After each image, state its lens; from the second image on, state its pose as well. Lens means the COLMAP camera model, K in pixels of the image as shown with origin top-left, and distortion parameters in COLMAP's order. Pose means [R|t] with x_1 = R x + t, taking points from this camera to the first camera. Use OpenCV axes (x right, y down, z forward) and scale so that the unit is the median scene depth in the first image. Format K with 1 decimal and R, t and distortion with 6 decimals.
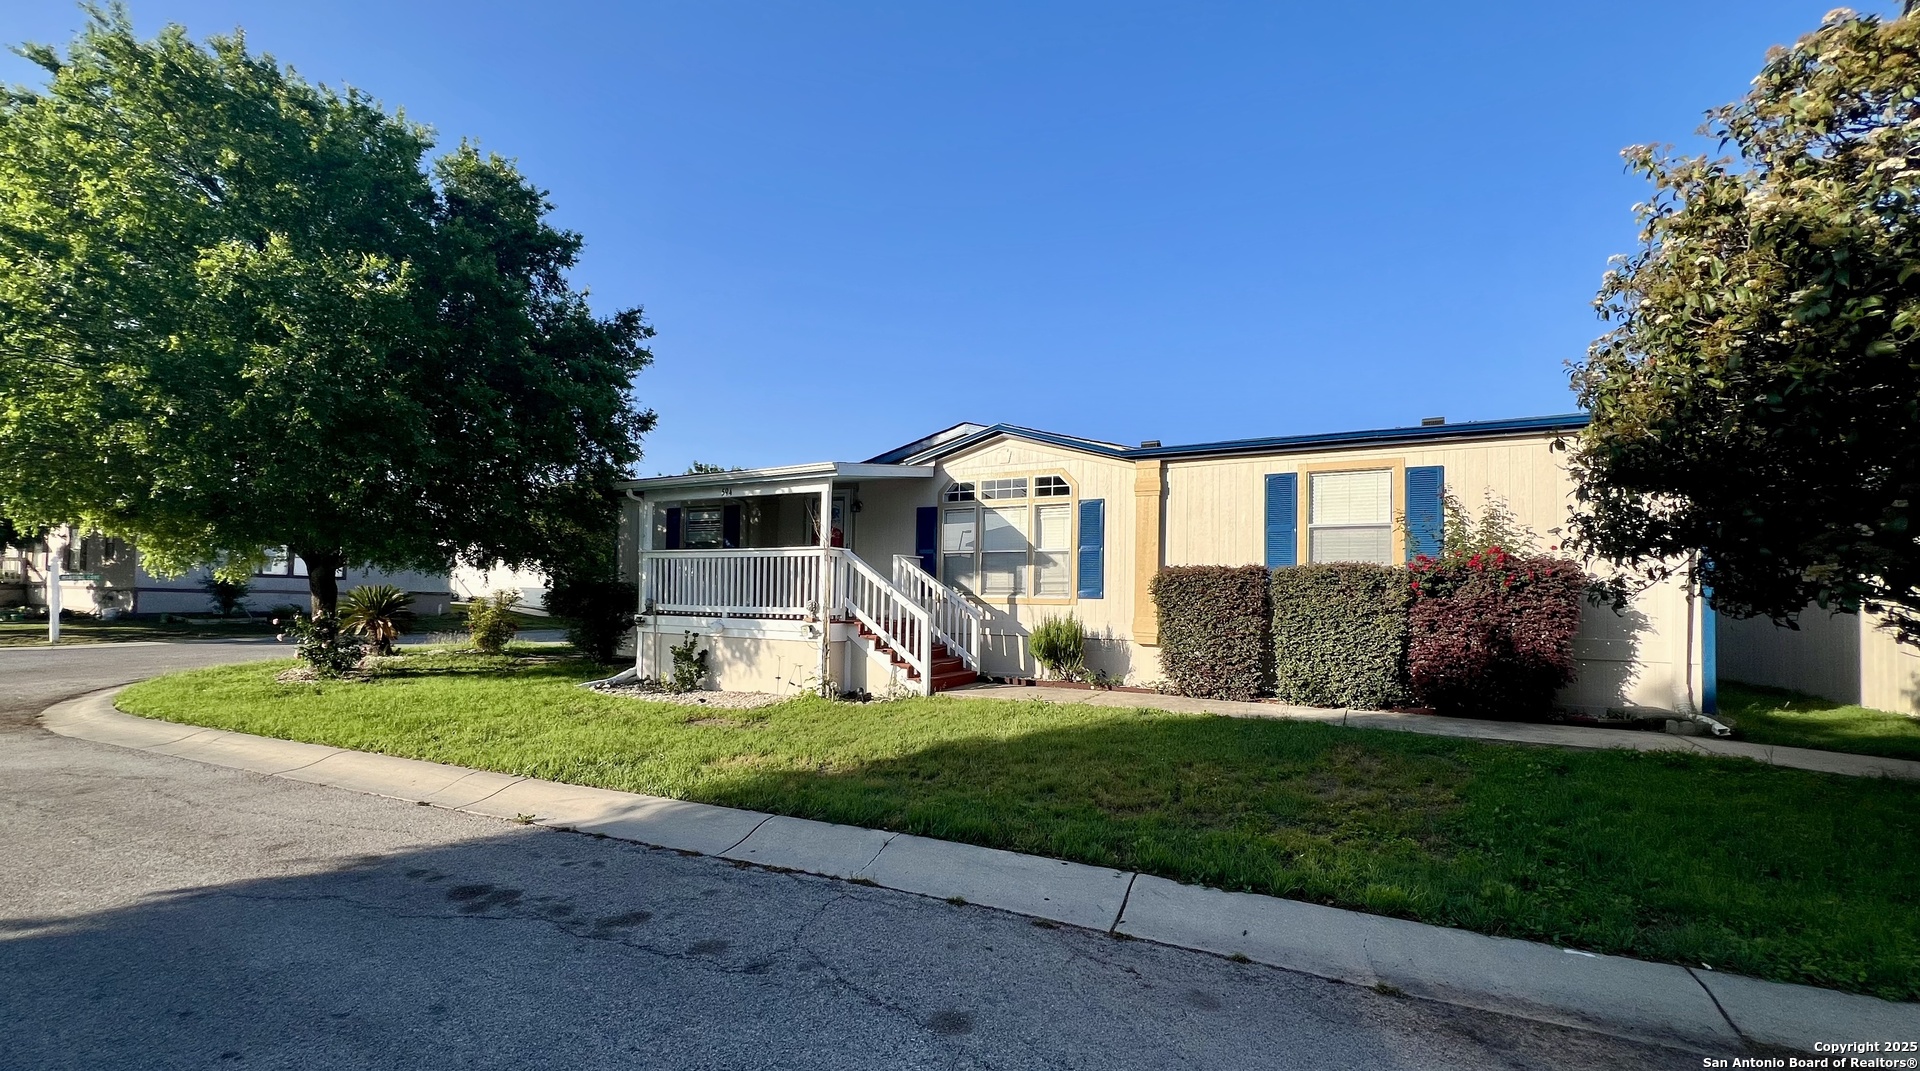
lens RADIAL K [[781.4, 0, 959.9], [0, 781.4, 574.5], [0, 0, 1]] dist [-0.000616, -0.000255]
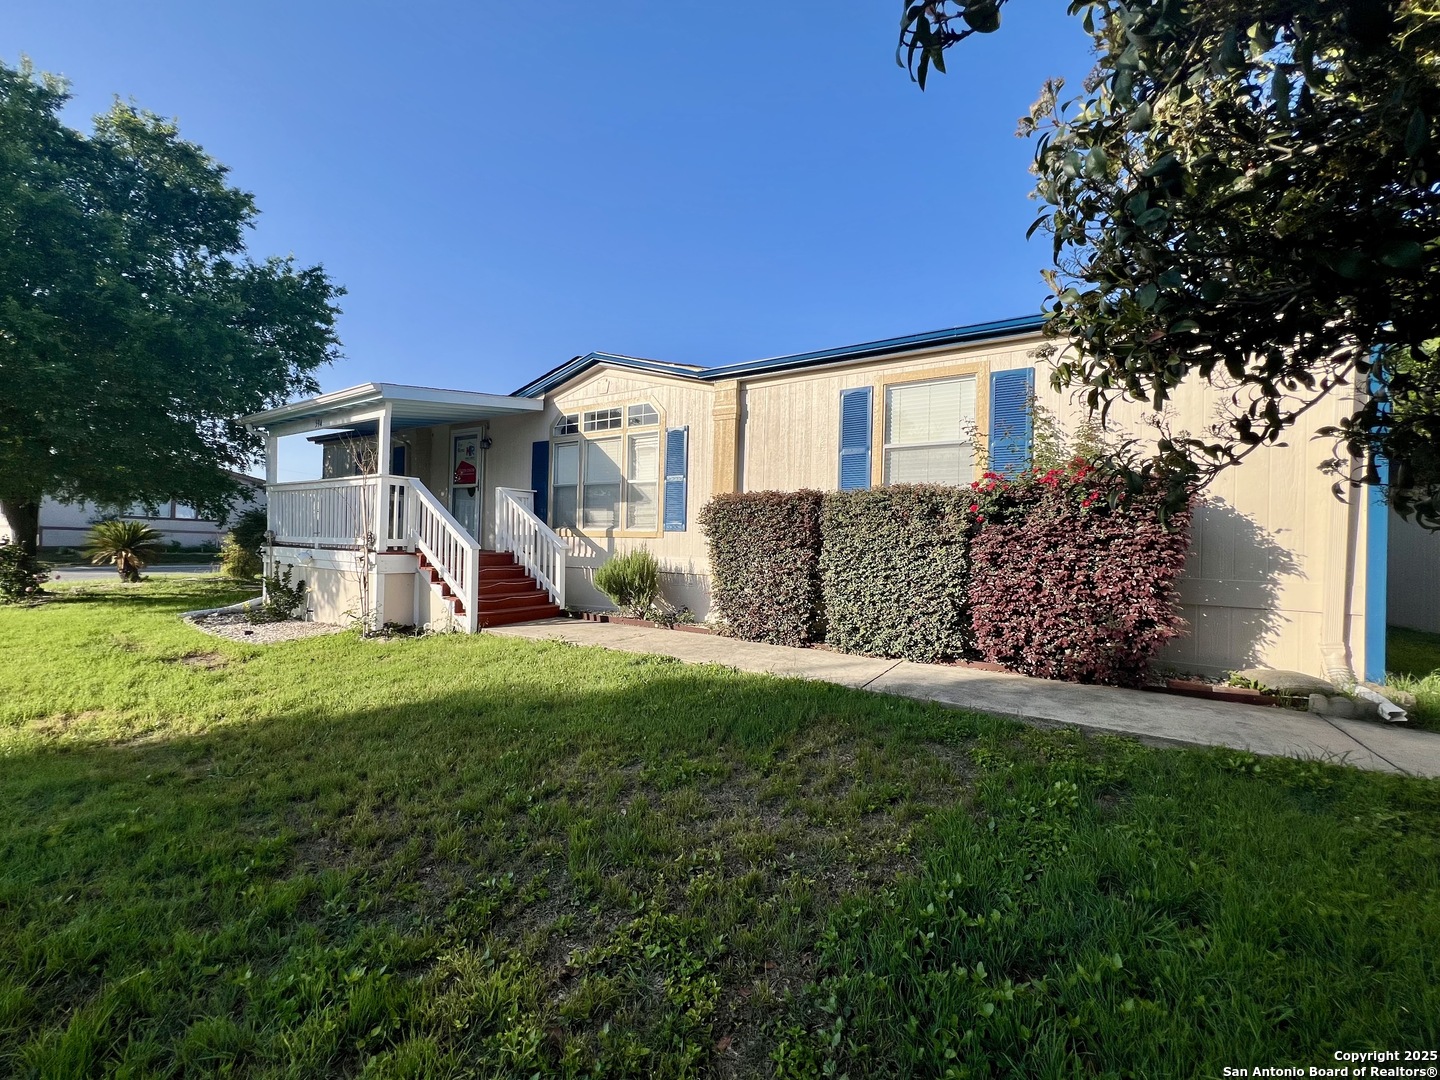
lens RADIAL K [[585.5, 0, 720.0], [0, 585.5, 540.0], [0, 0, 1]] dist [-0.000458, -0.000074]
pose [[0.997144, 0.005422, -0.075333, 0.286969], [-0.003498, 0.999665, 0.025641, 0.023931], [0.075446, -0.025304, 0.996829, 0.303208]]
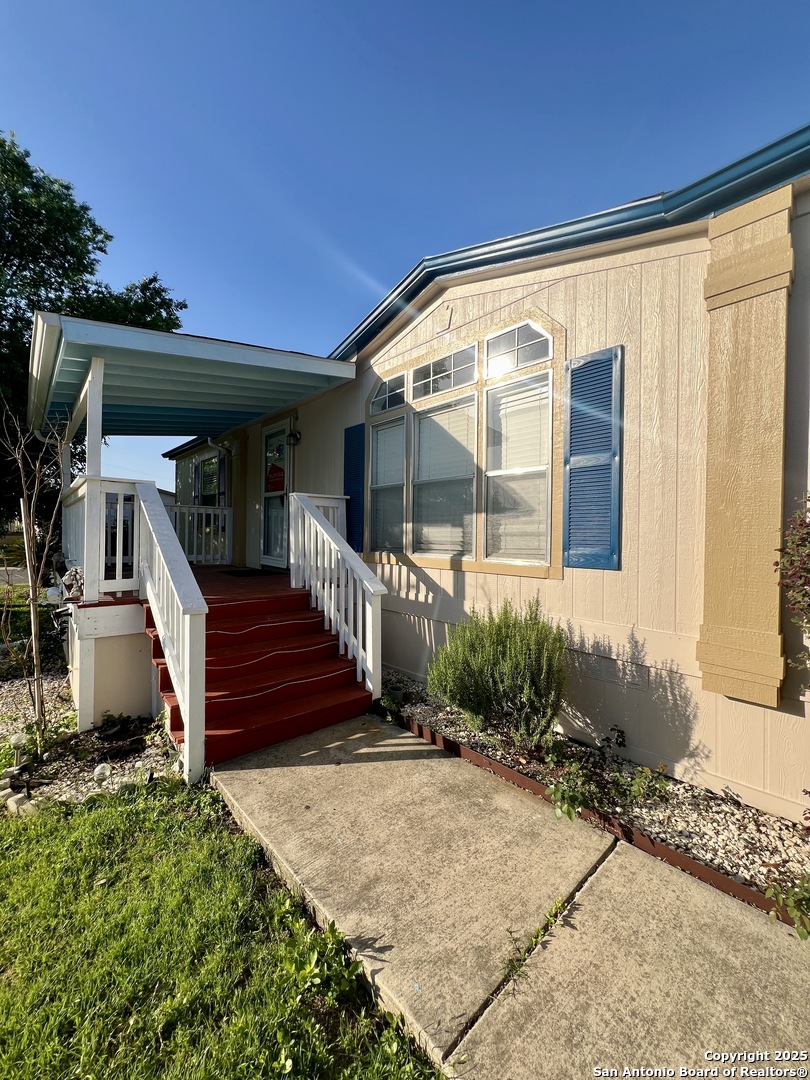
lens RADIAL K [[439.1, 0, 406.5], [0, 439.1, 530.7], [0, 0, 1]] dist [-0.000458, -0.000074]
pose [[0.940276, -0.007845, -0.340322, 0.158506], [0.014794, 0.999732, 0.017827, 0.002007], [0.340091, -0.021797, 0.940140, 0.747277]]
